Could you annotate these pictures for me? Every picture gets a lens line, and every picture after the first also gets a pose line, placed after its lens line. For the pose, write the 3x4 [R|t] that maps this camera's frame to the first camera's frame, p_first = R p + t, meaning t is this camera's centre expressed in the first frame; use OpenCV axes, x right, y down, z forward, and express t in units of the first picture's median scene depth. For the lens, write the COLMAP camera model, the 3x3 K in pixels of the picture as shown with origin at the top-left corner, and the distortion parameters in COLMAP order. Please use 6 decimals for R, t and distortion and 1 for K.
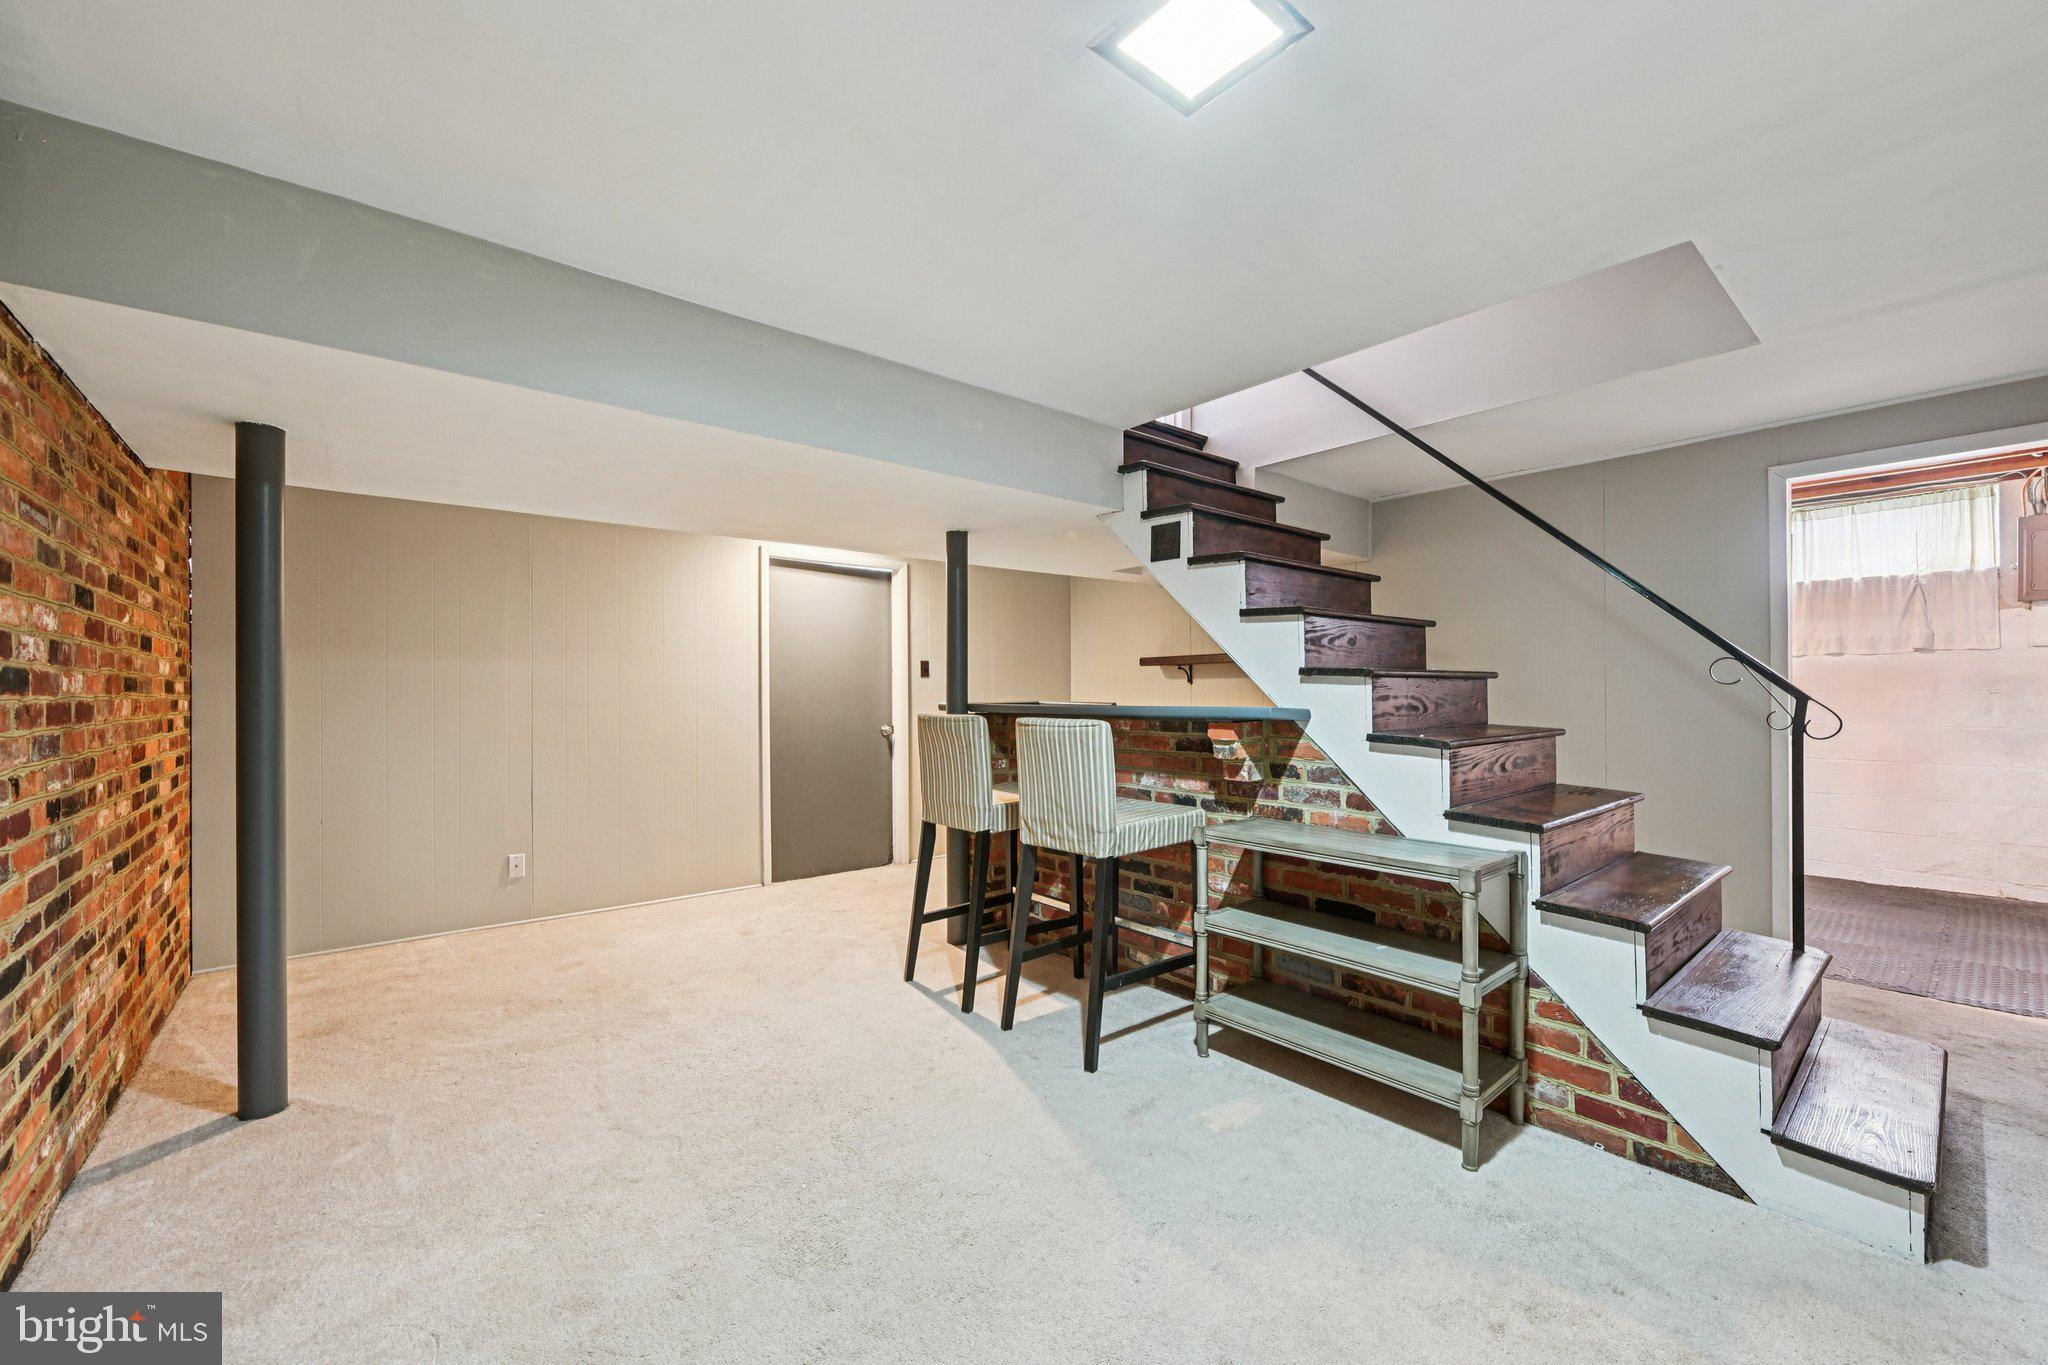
lens RADIAL K [[810.9, 0, 1031.9], [0, 810.9, 689.7], [0, 0, 1]] dist [-0.001802, 0.000031]
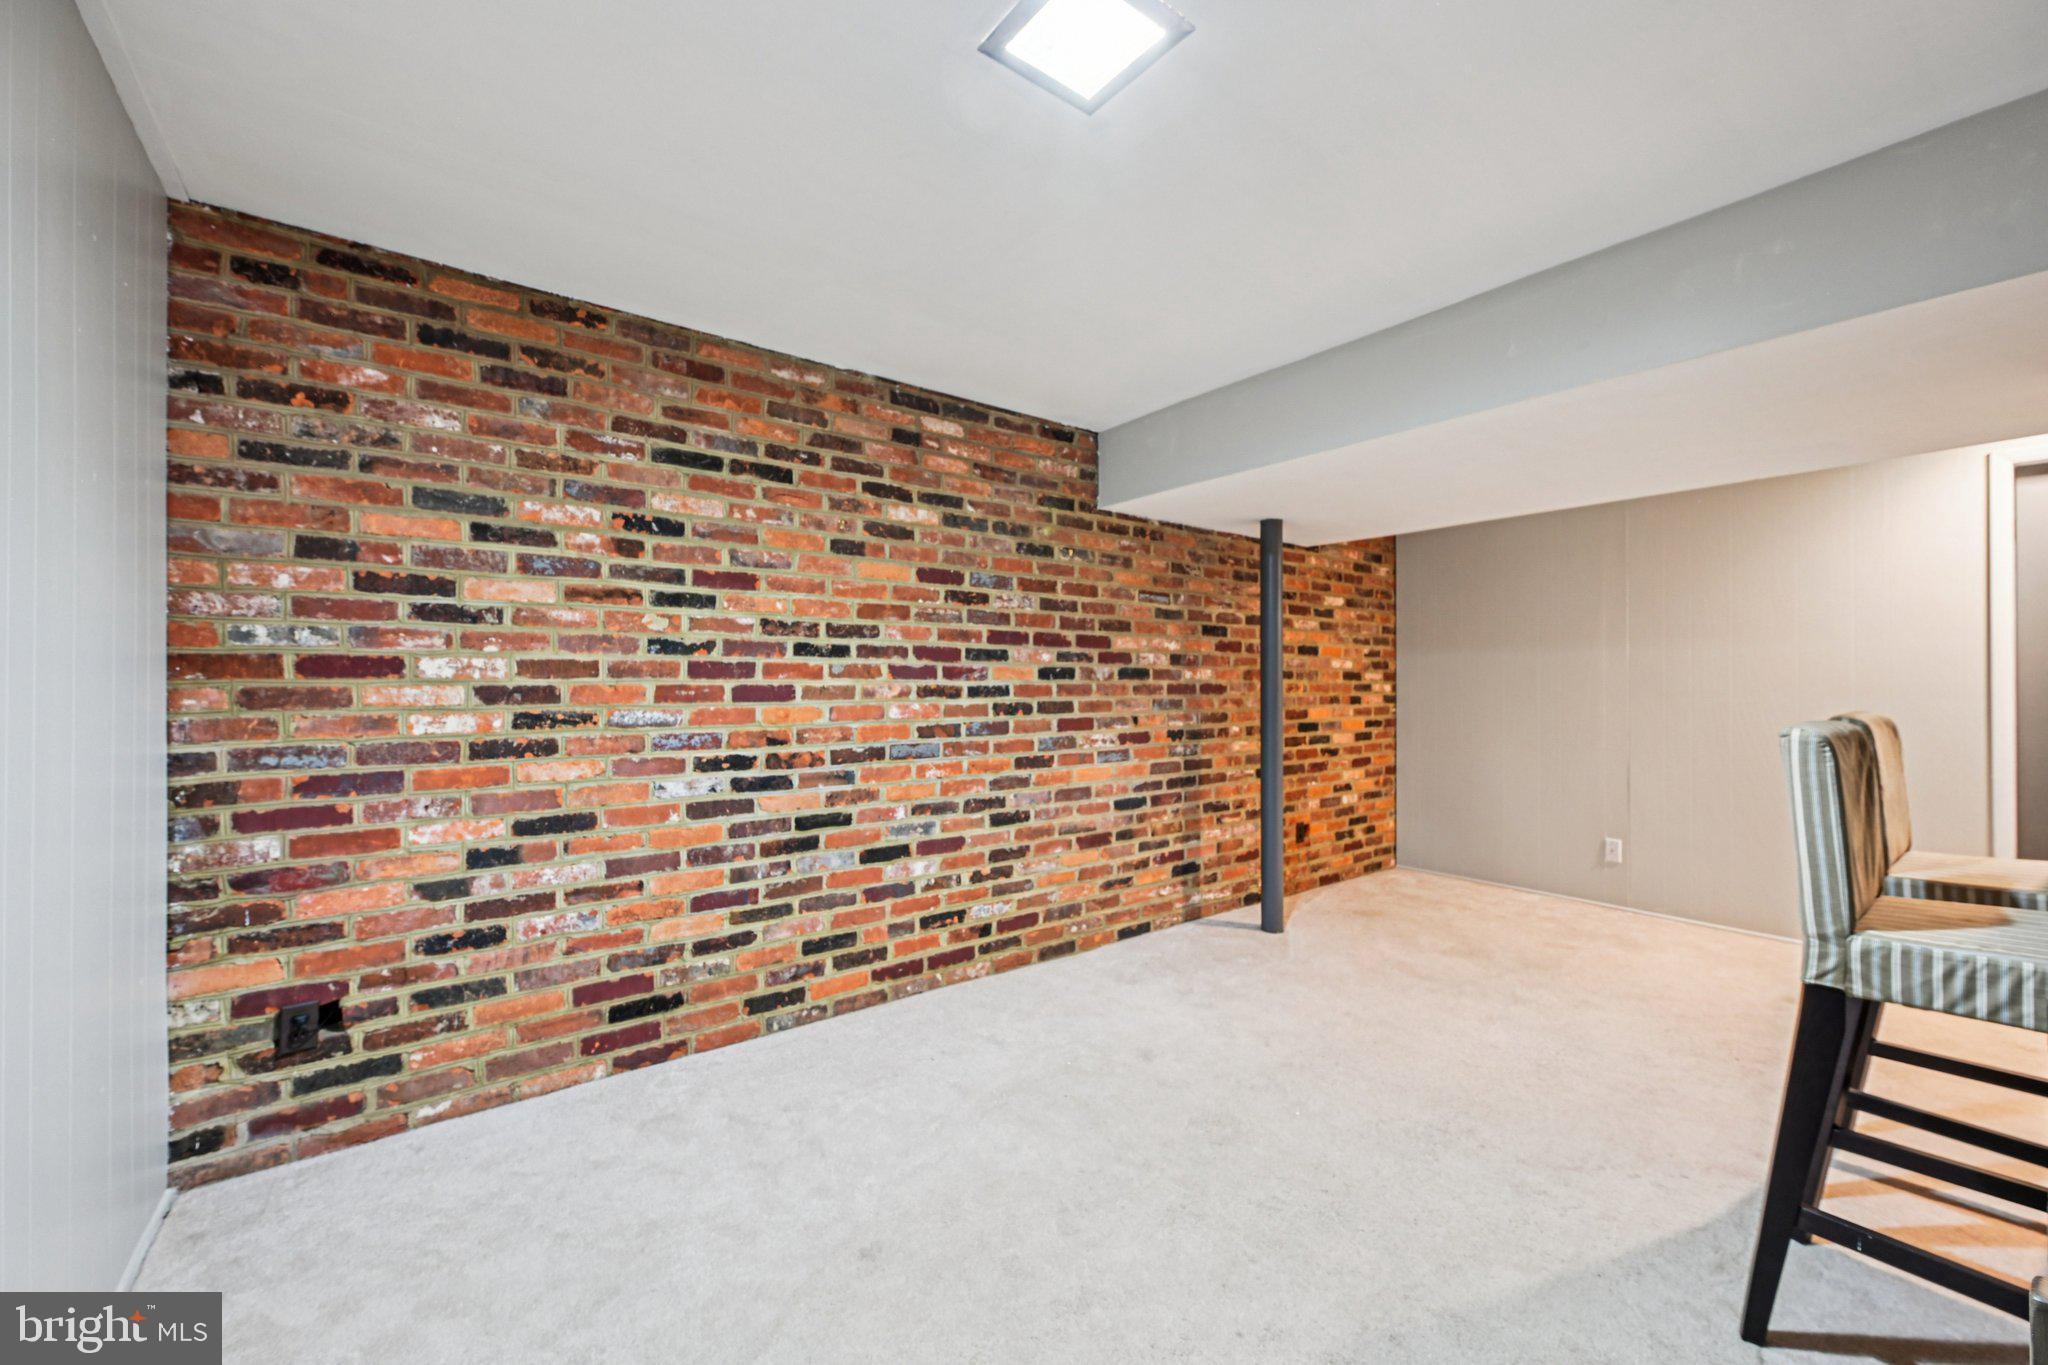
lens RADIAL K [[810.9, 0, 1033.6], [0, 810.9, 682.3], [0, 0, 1]] dist [-0.001802, 0.000031]
pose [[-0.048305, 0.002235, -0.998830, 0.550151], [0.002733, 0.999994, 0.002106, 0.003737], [0.998829, -0.002628, -0.048310, 0.437153]]
